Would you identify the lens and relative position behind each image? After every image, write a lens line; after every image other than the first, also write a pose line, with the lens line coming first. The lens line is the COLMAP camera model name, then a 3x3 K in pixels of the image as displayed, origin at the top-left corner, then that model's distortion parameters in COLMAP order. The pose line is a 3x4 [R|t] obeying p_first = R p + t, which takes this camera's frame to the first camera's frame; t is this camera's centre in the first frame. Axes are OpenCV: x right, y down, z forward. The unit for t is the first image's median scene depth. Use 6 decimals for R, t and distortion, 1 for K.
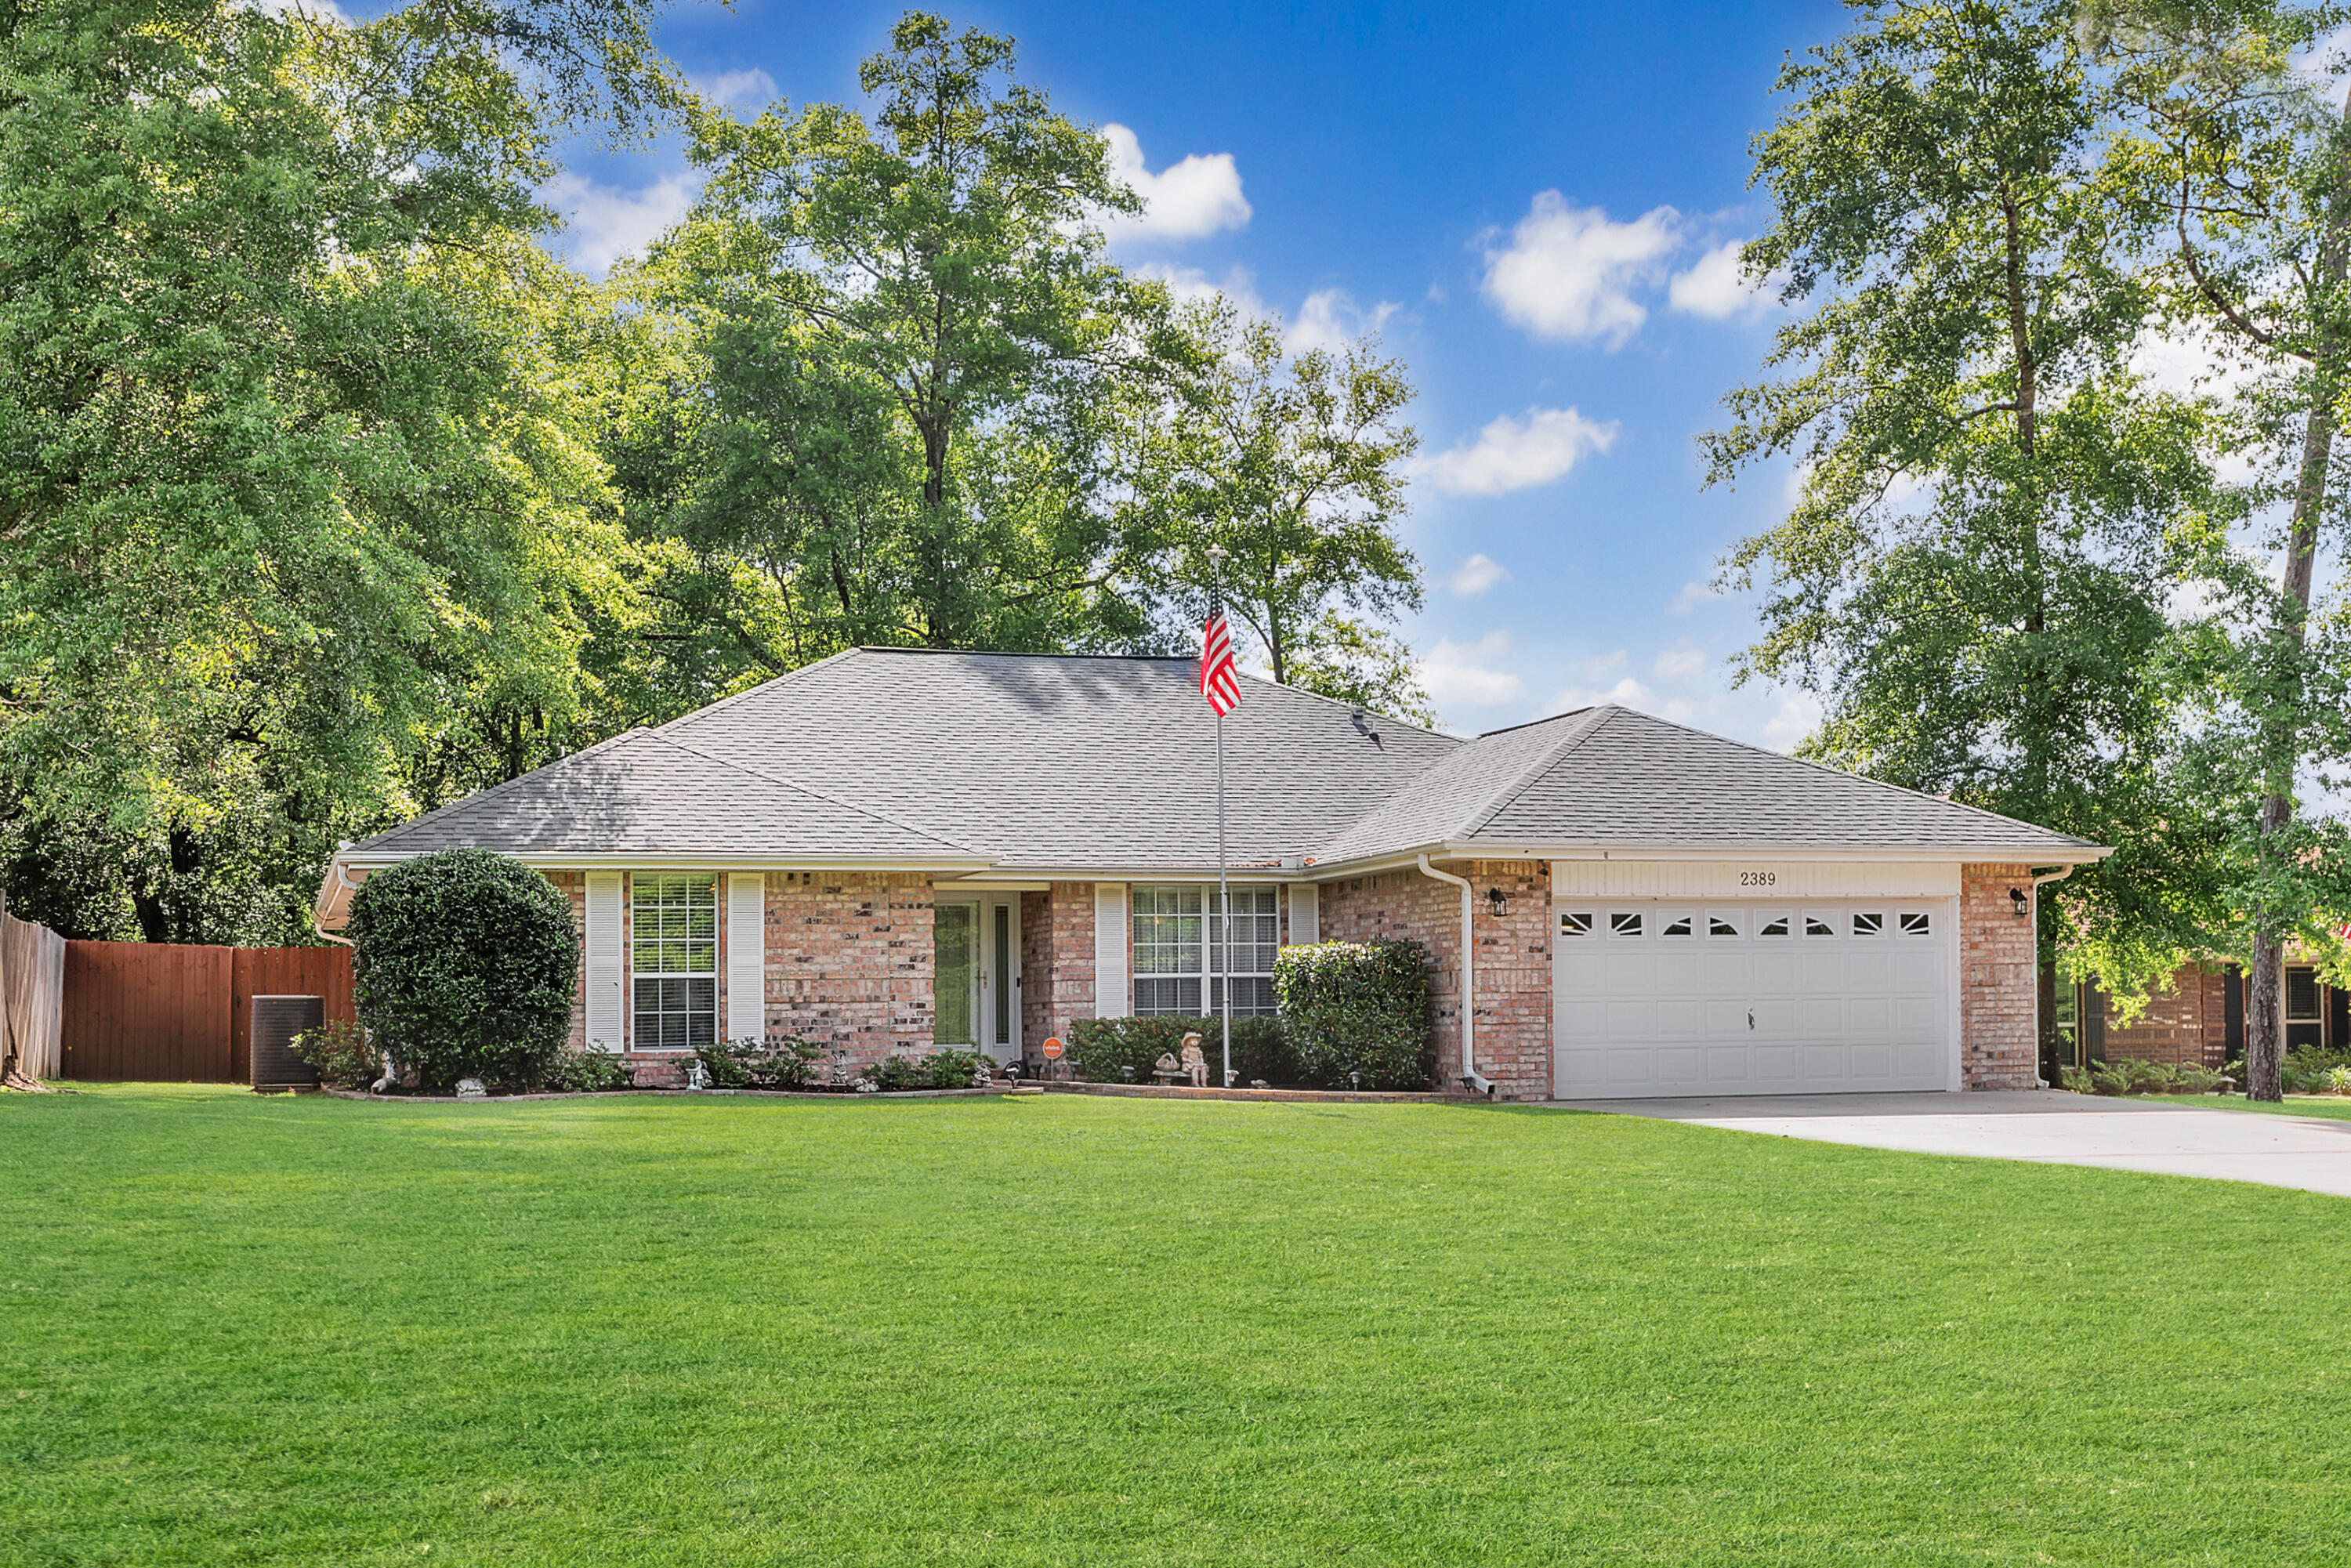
lens RADIAL K [[2697.3, 0, 1174.9], [0, 2697.3, 787.1], [0, 0, 1]] dist [0.000443, -0.030054]
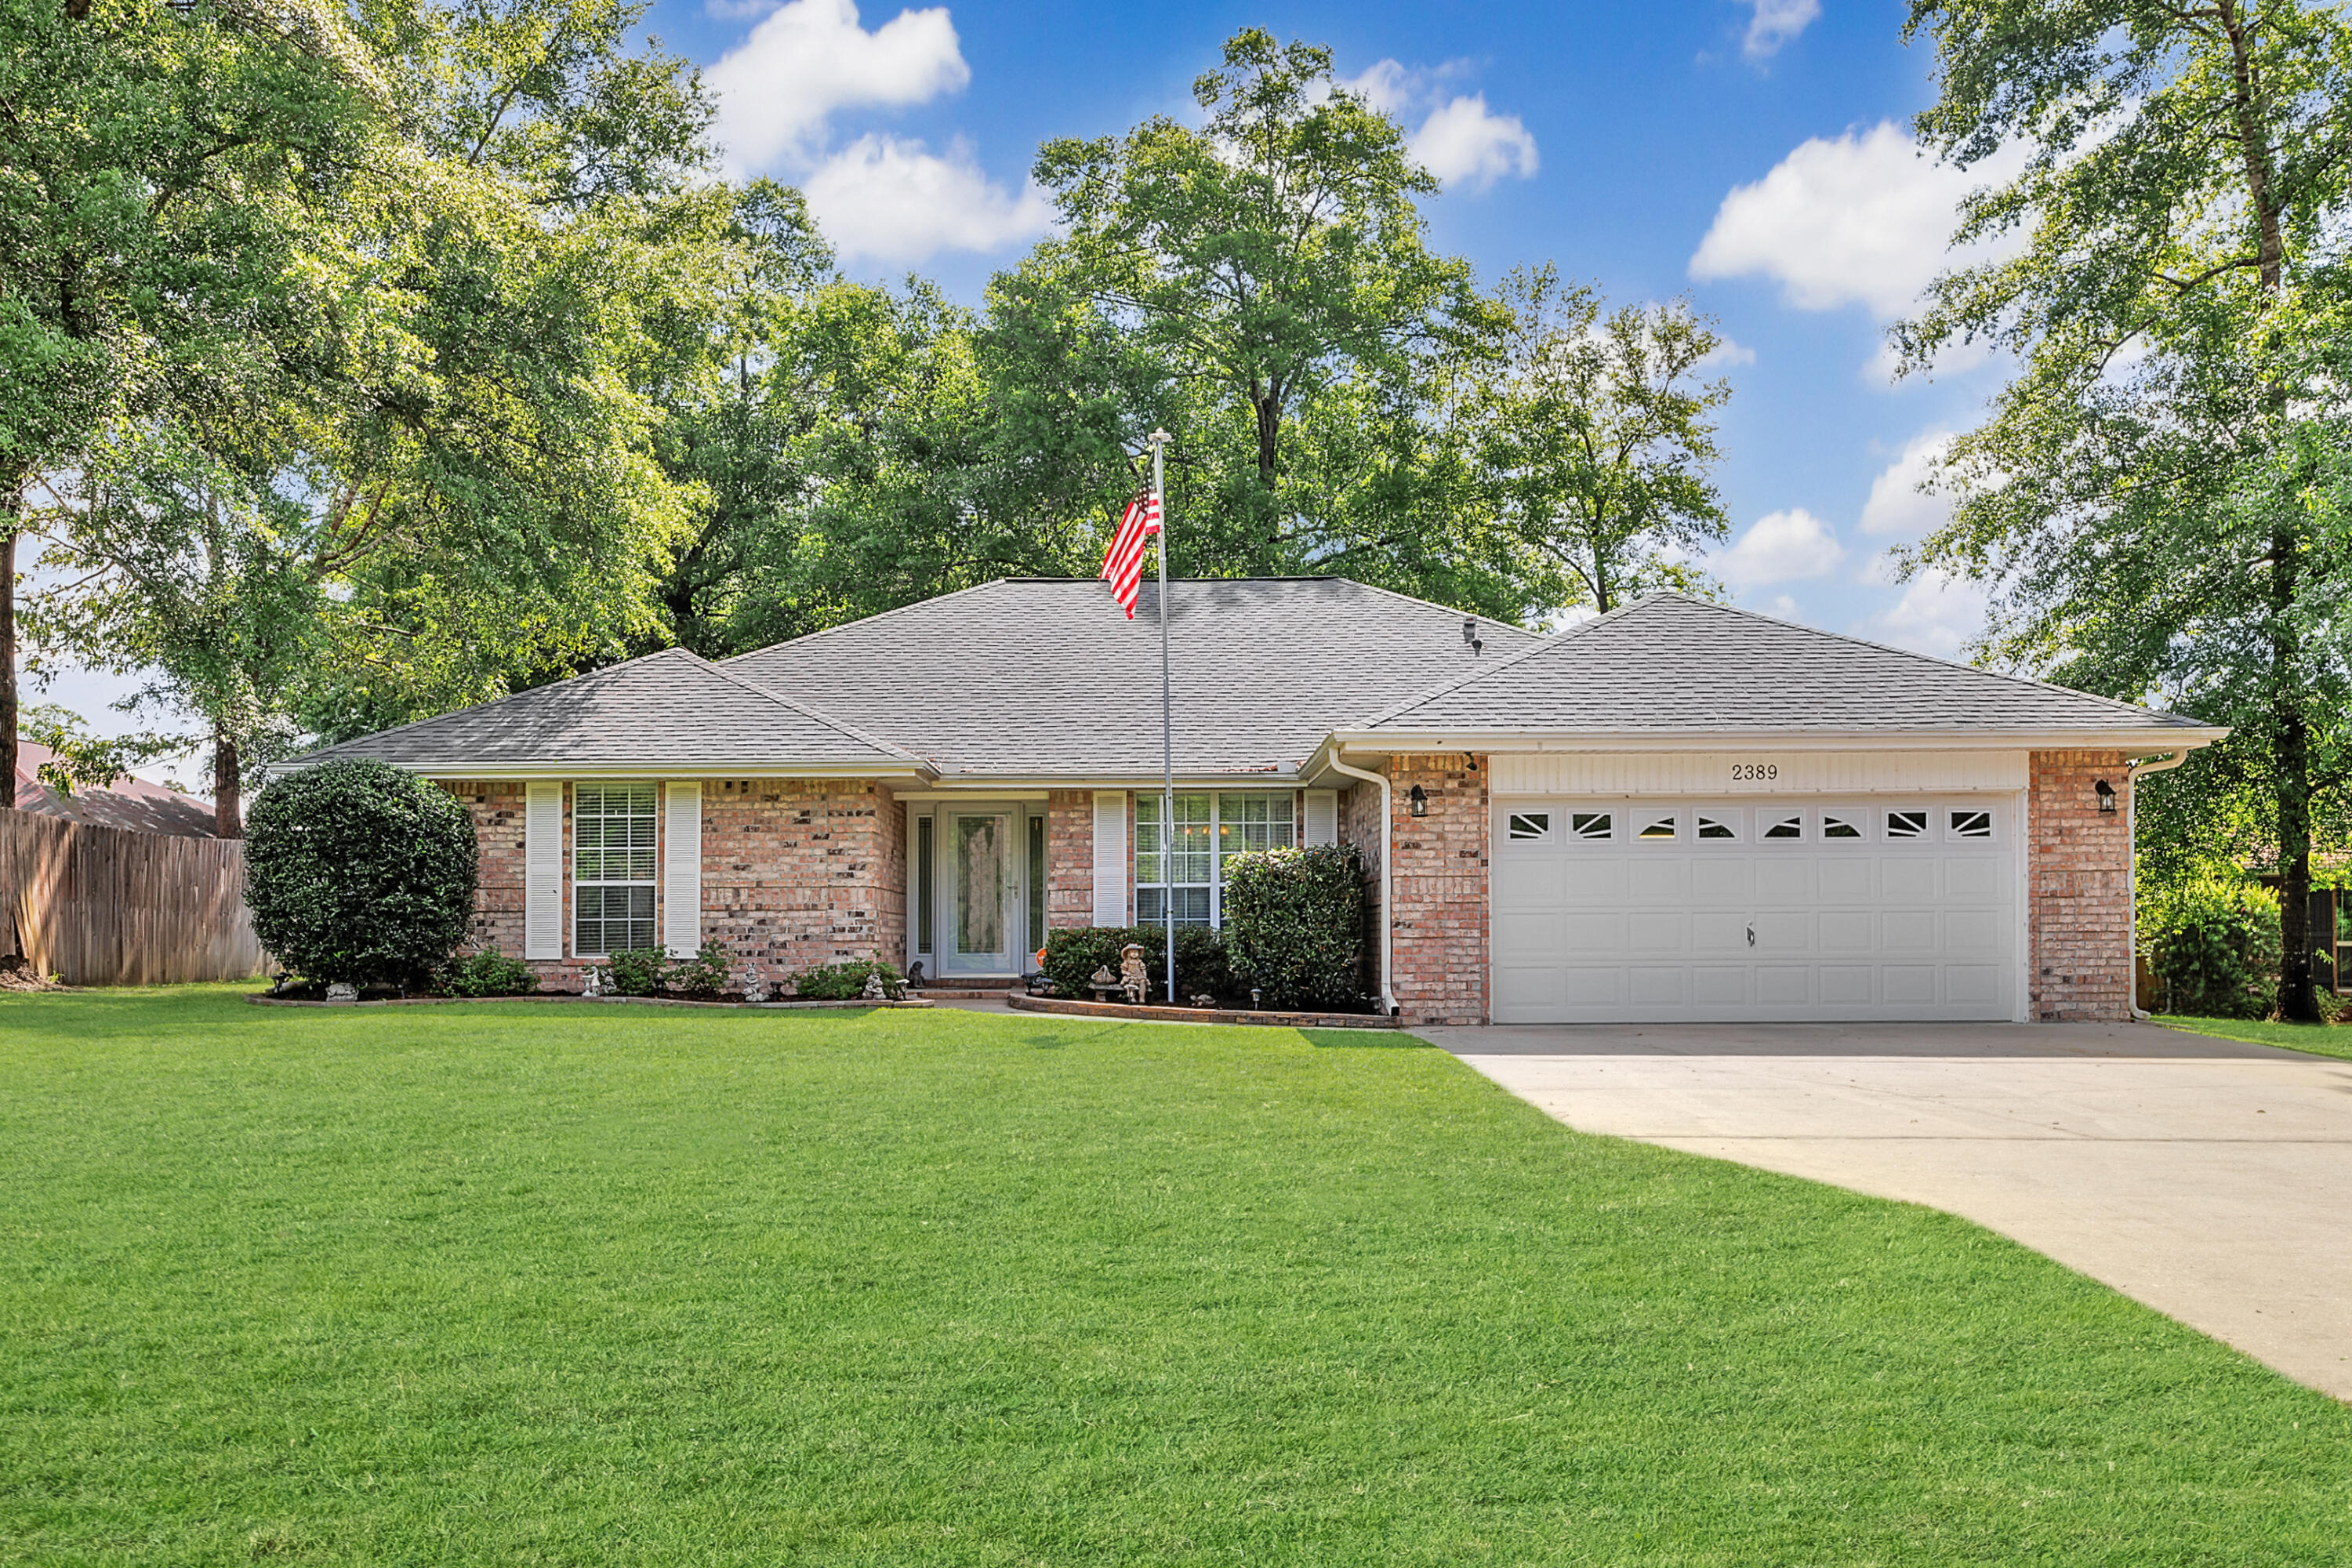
lens RADIAL K [[2029.2, 0, 1176.0], [0, 2029.2, 784.0], [0, 0, 1]] dist [-0.002622, 0.012633]
pose [[0.951042, -0.015174, -0.308690, 0.247114], [0.019776, 0.999735, 0.011785, 0.027240], [0.308429, -0.017313, 0.951090, 0.334529]]
